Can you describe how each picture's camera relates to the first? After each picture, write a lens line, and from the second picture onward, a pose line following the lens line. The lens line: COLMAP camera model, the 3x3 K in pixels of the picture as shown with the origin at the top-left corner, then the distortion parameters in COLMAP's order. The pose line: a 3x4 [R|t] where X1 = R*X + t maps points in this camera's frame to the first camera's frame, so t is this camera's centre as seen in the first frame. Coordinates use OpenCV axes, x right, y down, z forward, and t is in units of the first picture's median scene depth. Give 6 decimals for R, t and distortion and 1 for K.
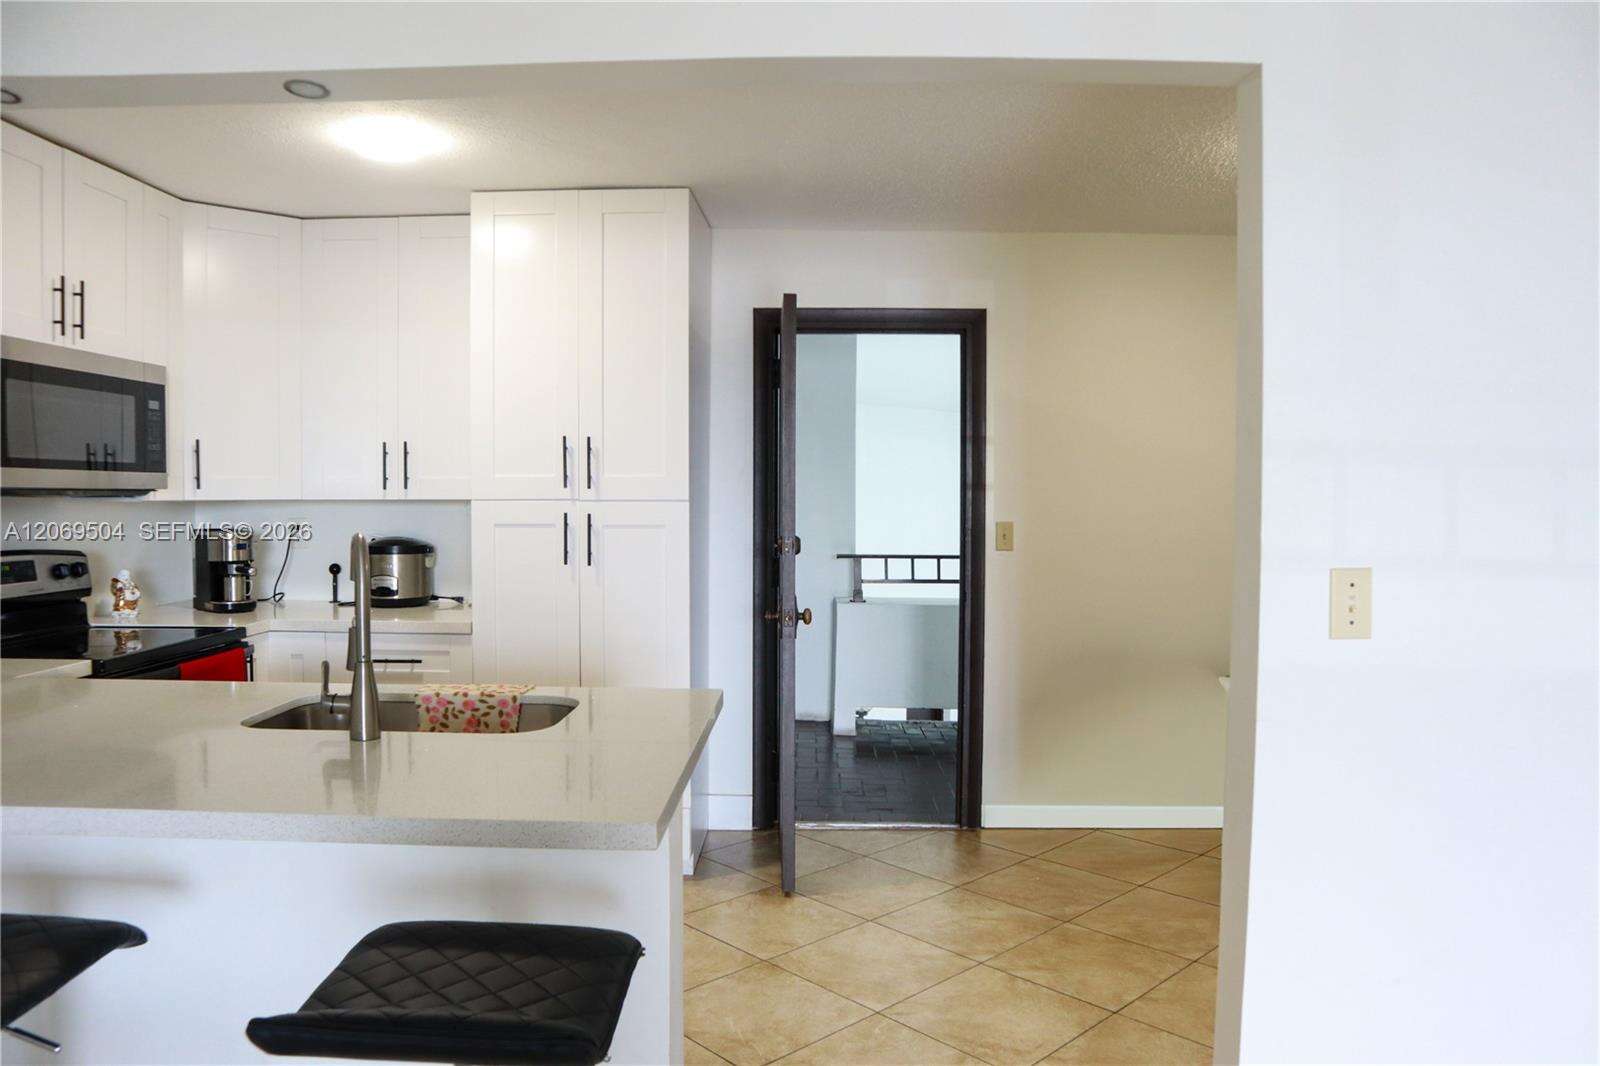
lens RADIAL K [[1075.9, 0, 805.4], [0, 1075.9, 539.5], [0, 0, 1]] dist [-0.090329, 0.034564]
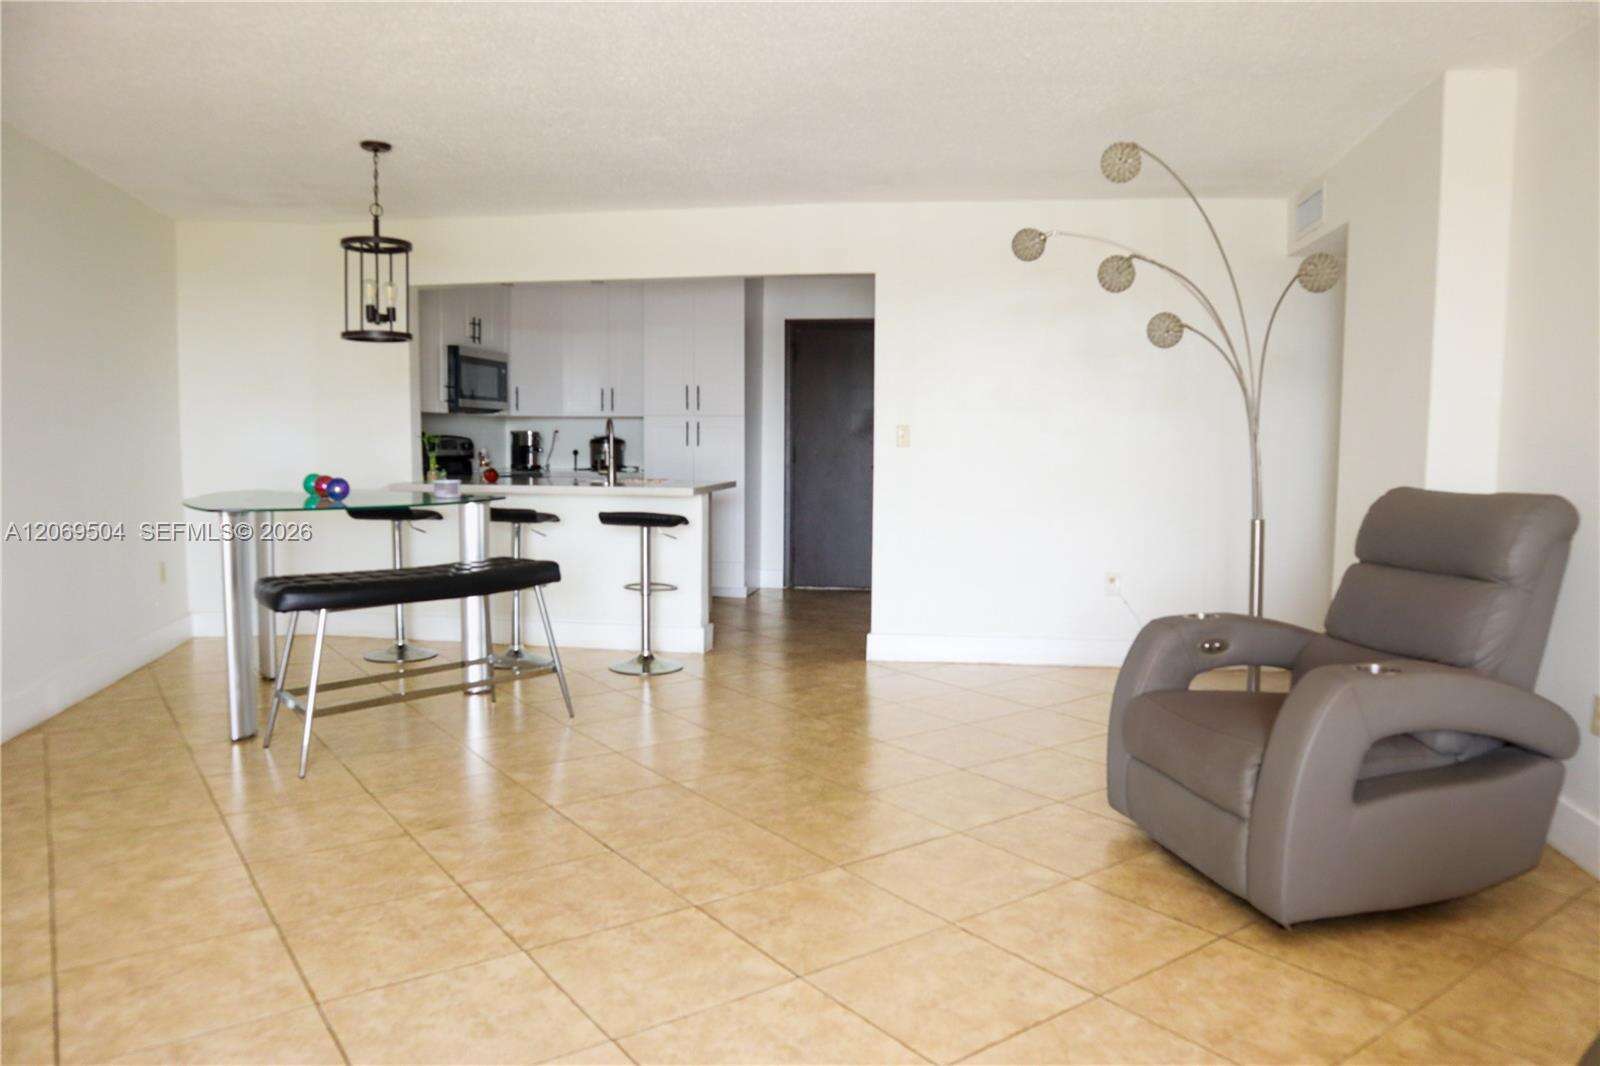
lens RADIAL K [[1075.9, 0, 799.9], [0, 1075.9, 539.2], [0, 0, 1]] dist [-0.090329, 0.034564]
pose [[0.989614, 0.016953, -0.142748, 0.302009], [-0.009290, 0.998488, 0.054178, 0.090163], [0.143451, -0.052289, 0.988275, -1.074758]]
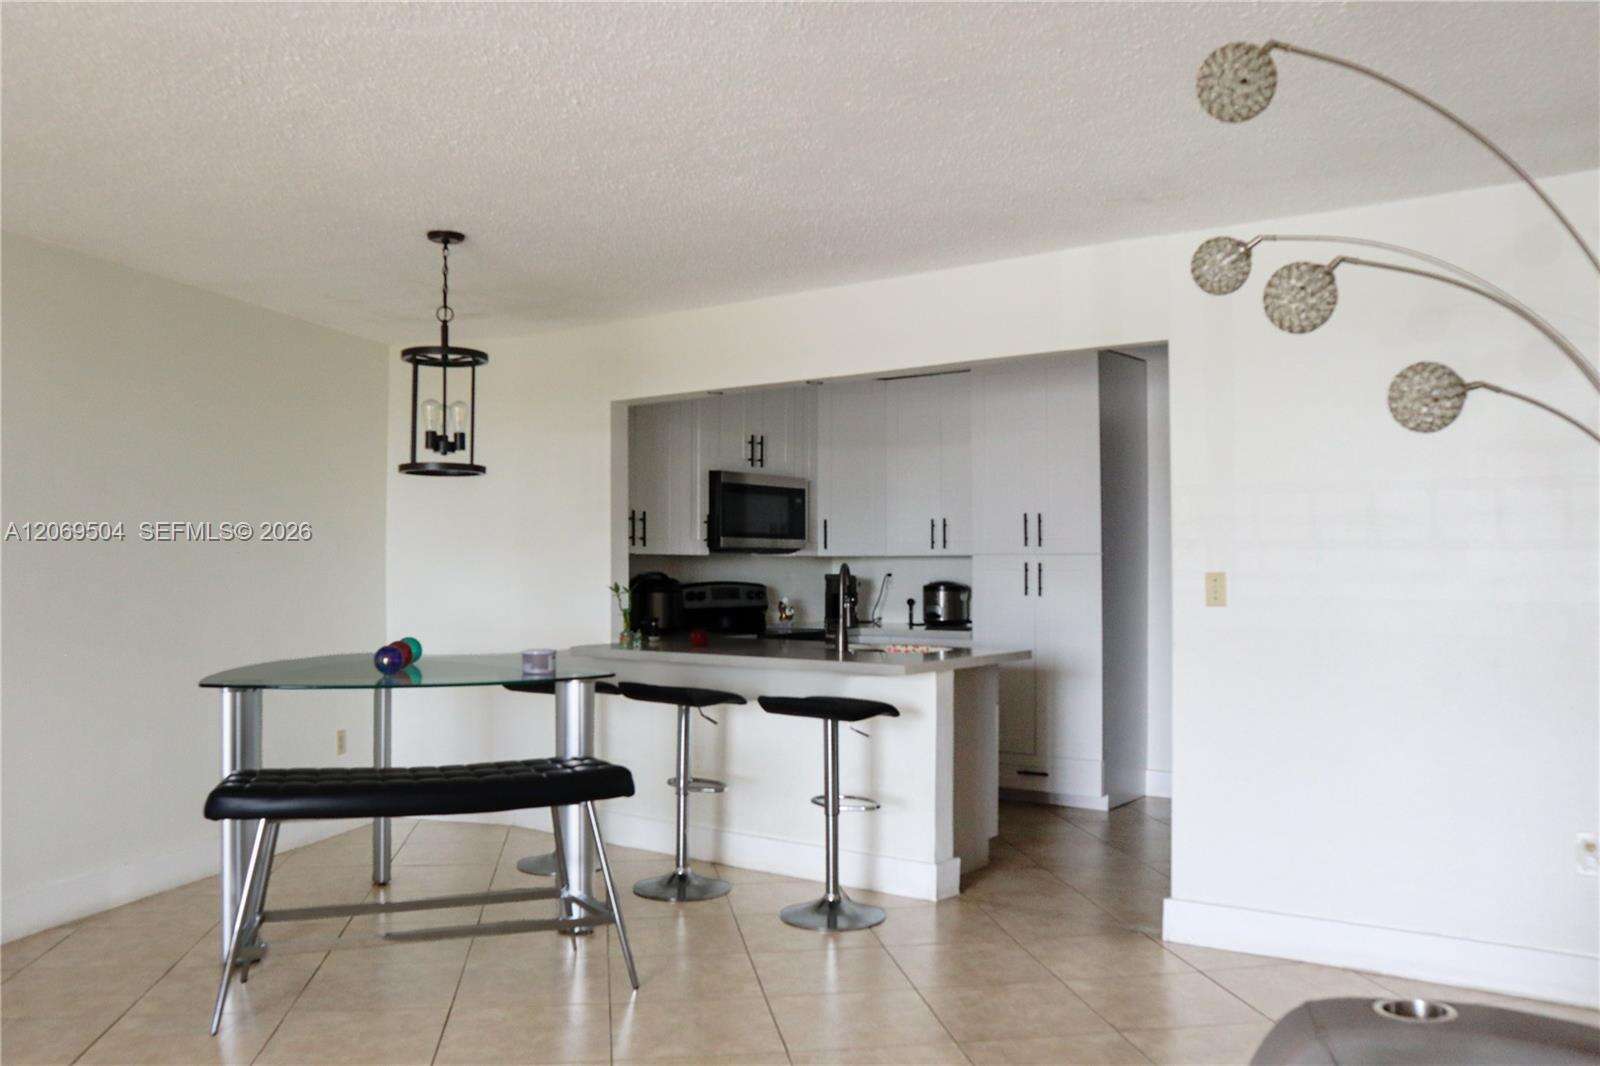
lens RADIAL K [[1305.2, 0, 796.2], [0, 1305.2, 535.0], [0, 0, 1]] dist [-0.025833, 0.012257]
pose [[0.810346, -0.019241, -0.585636, 0.603055], [-0.019172, 0.998055, -0.059319, 0.053827], [0.585638, 0.059297, 0.808401, -0.710759]]
